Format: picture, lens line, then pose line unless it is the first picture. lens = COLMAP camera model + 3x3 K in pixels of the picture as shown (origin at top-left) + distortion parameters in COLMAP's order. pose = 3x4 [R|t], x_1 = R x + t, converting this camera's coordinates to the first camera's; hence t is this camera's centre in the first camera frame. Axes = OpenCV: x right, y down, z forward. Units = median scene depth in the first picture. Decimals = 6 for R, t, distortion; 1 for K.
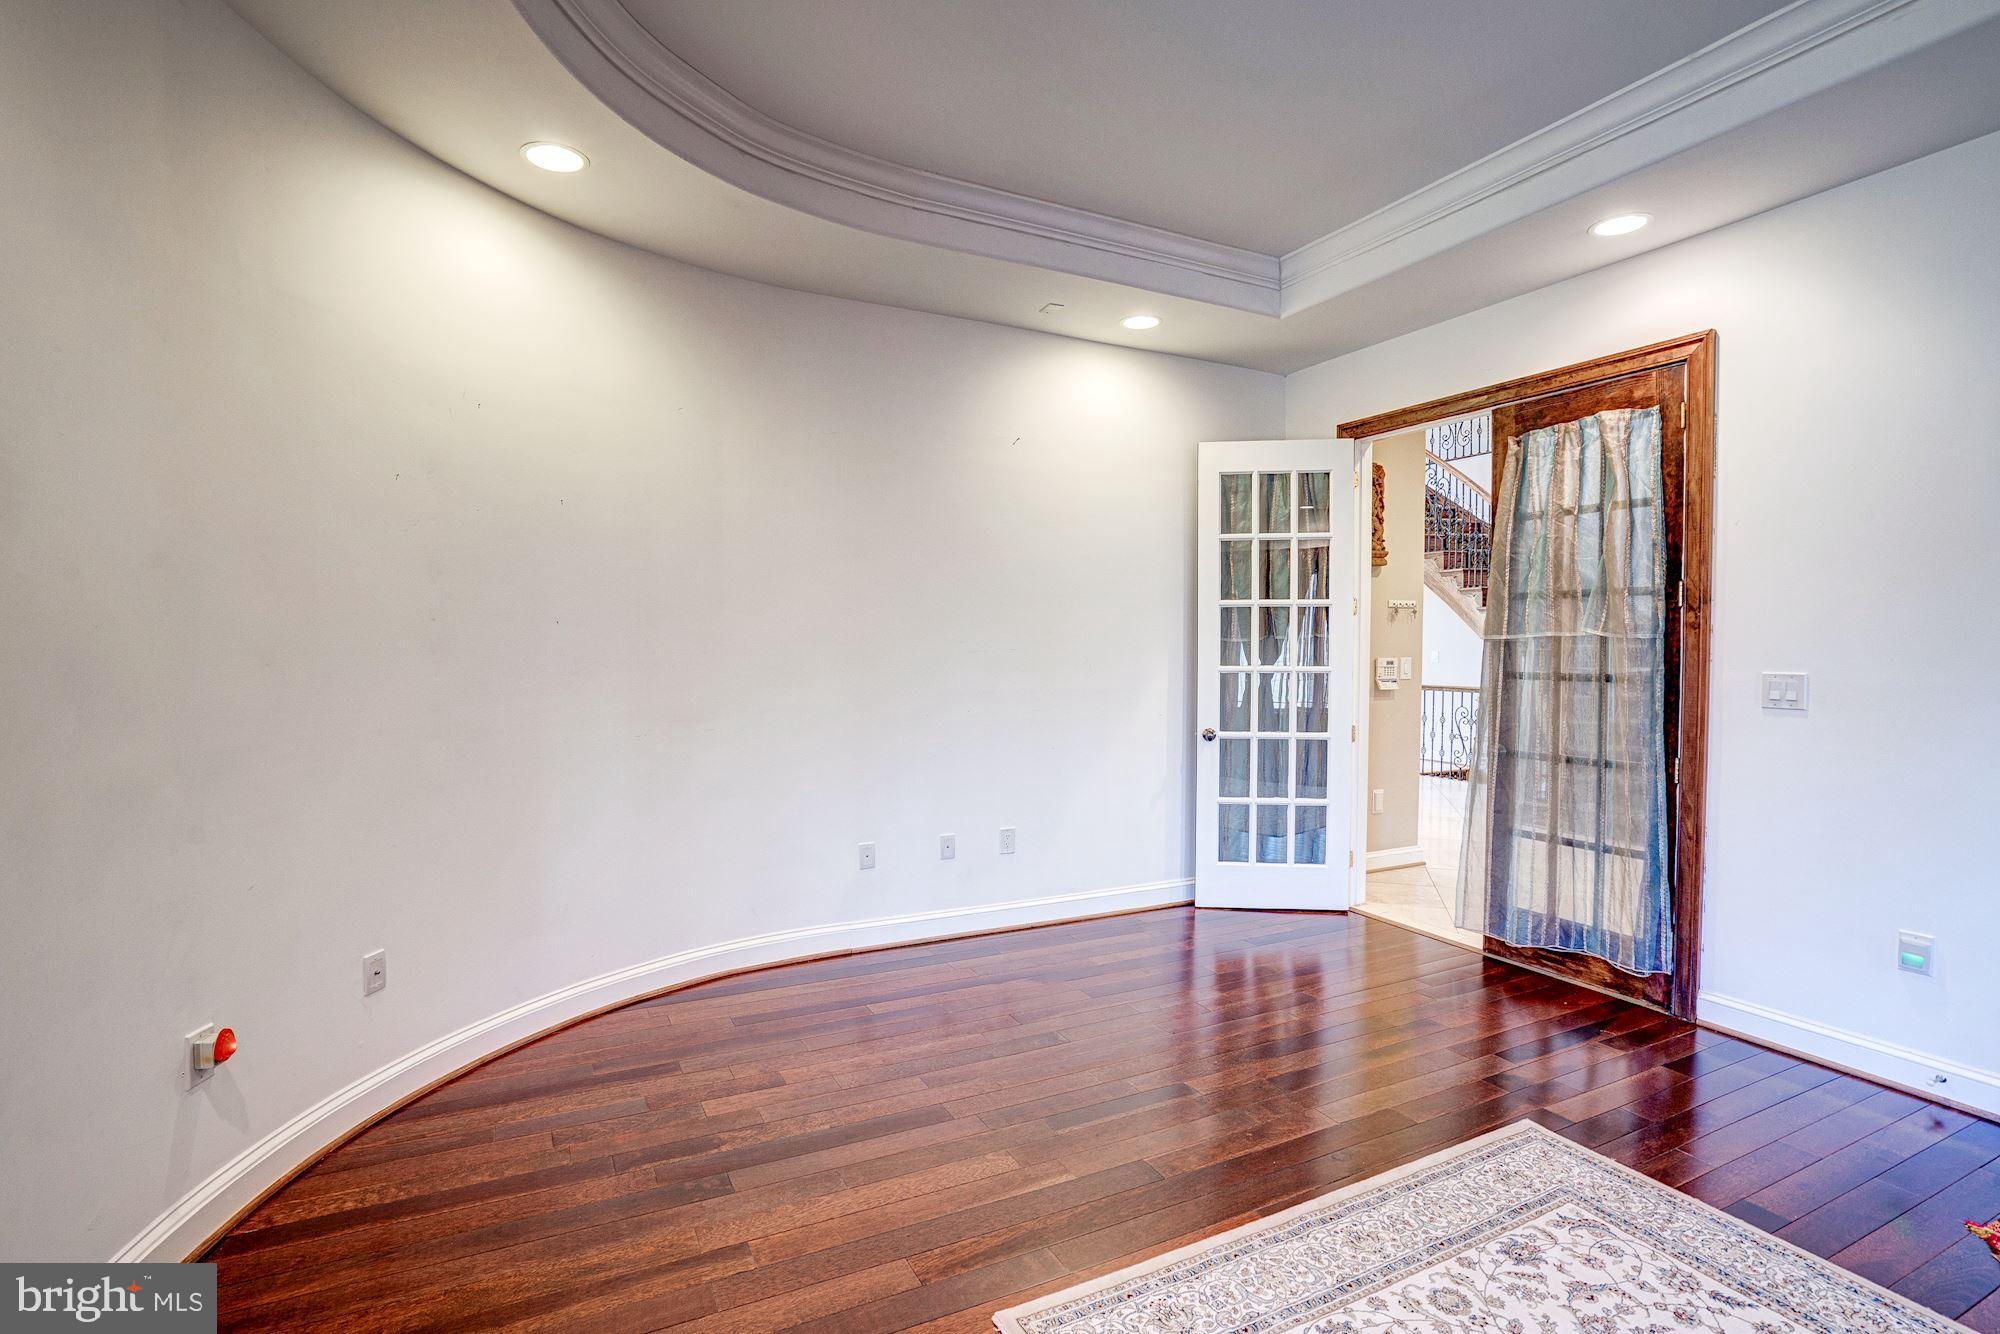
lens RADIAL K [[926.8, 0, 1000.1], [0, 926.8, 658.3], [0, 0, 1]] dist [-0.039659, 0.011834]
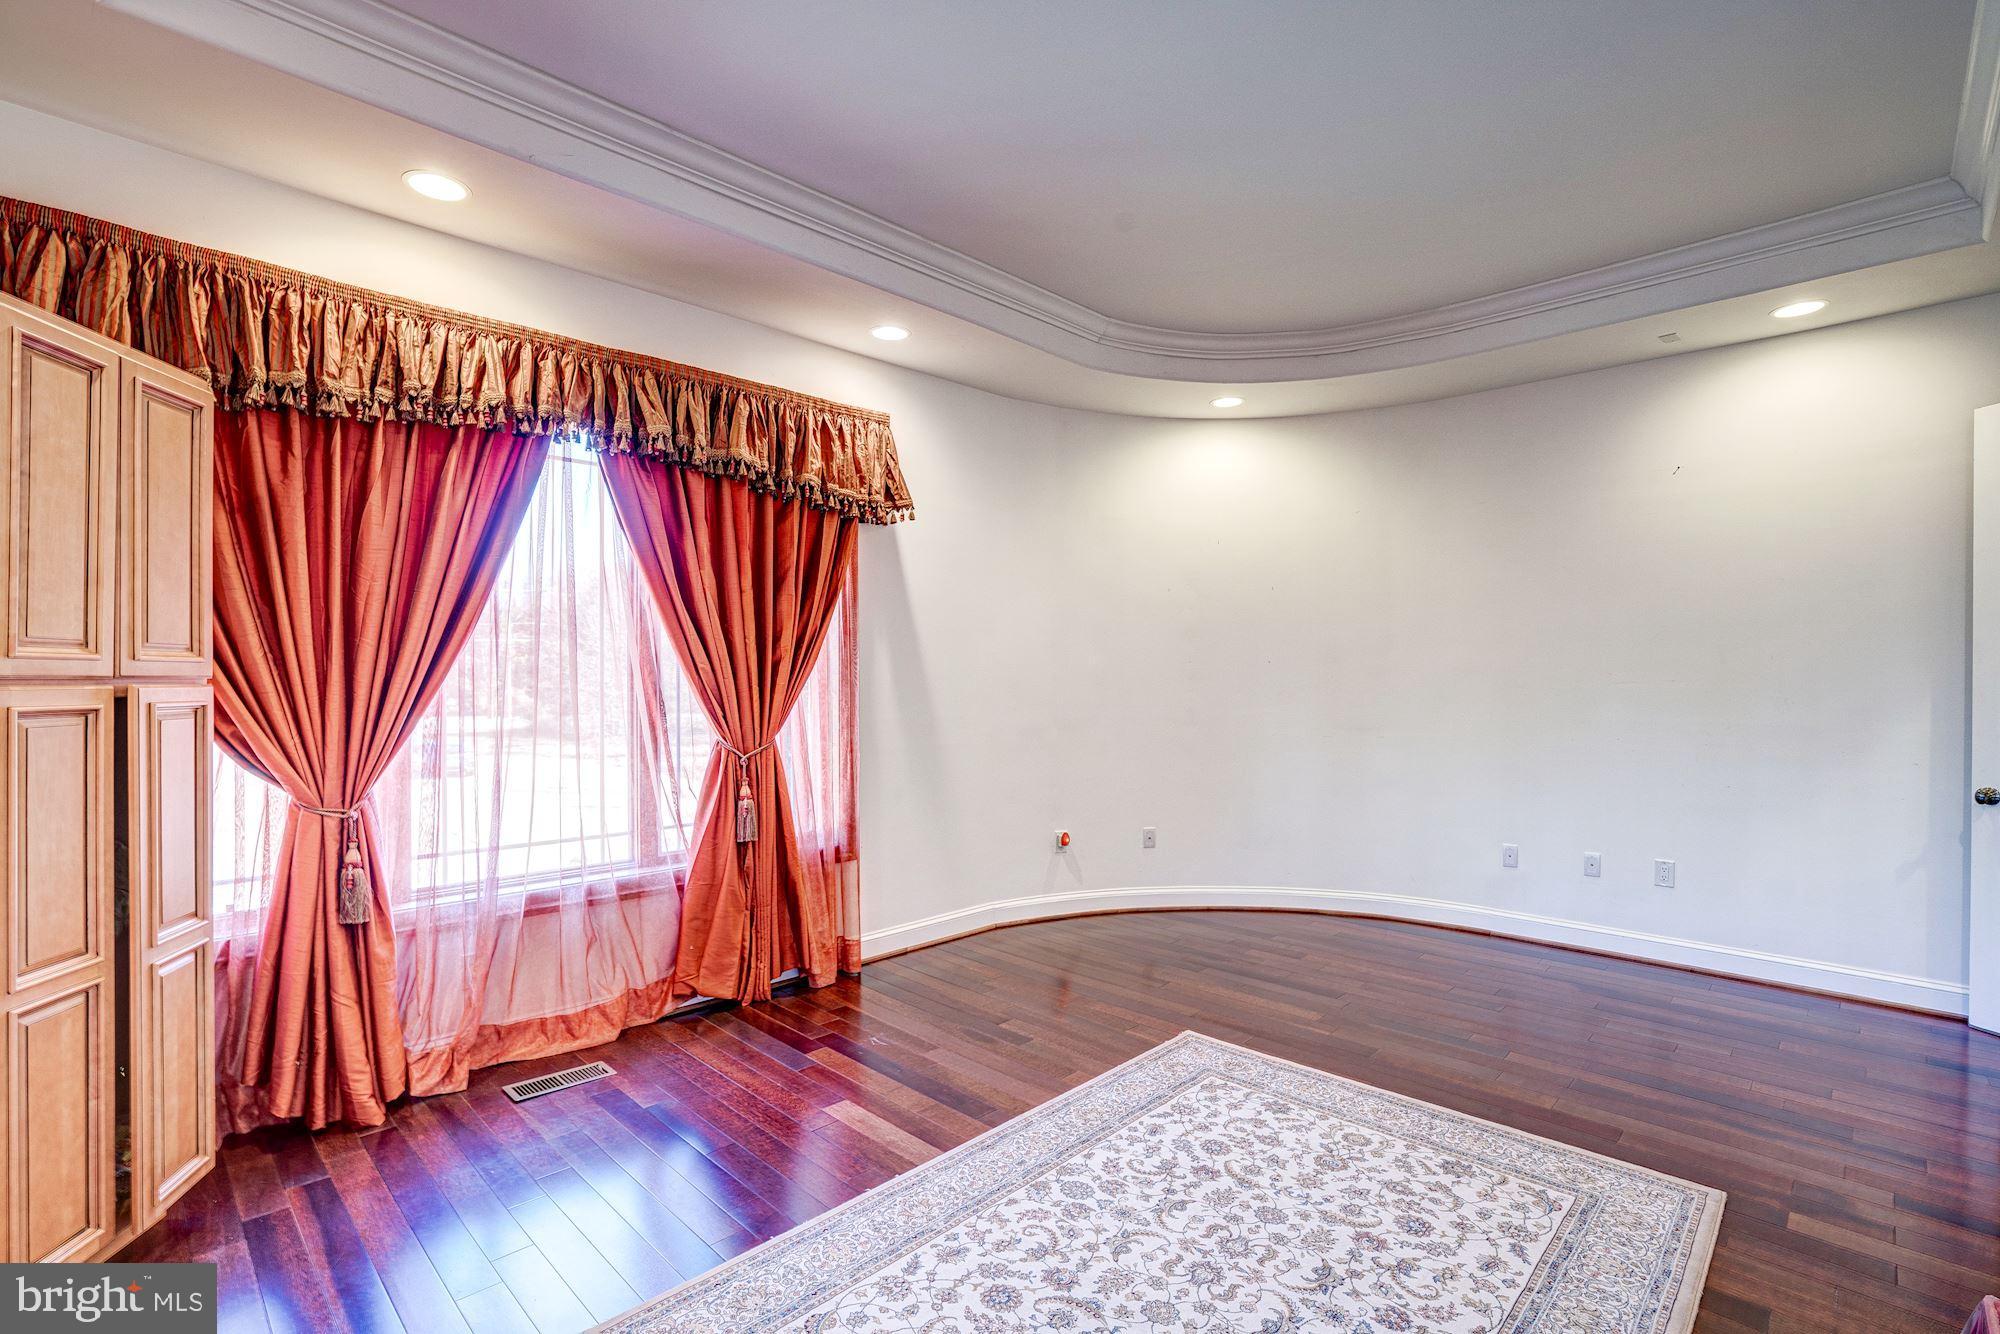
lens RADIAL K [[926.8, 0, 980.6], [0, 926.8, 665.3], [0, 0, 1]] dist [-0.039659, 0.011834]
pose [[0.325597, -0.003362, -0.945503, 1.210524], [-0.014969, 0.999850, -0.008710, -0.015559], [0.945390, 0.016989, 0.325498, -0.035667]]
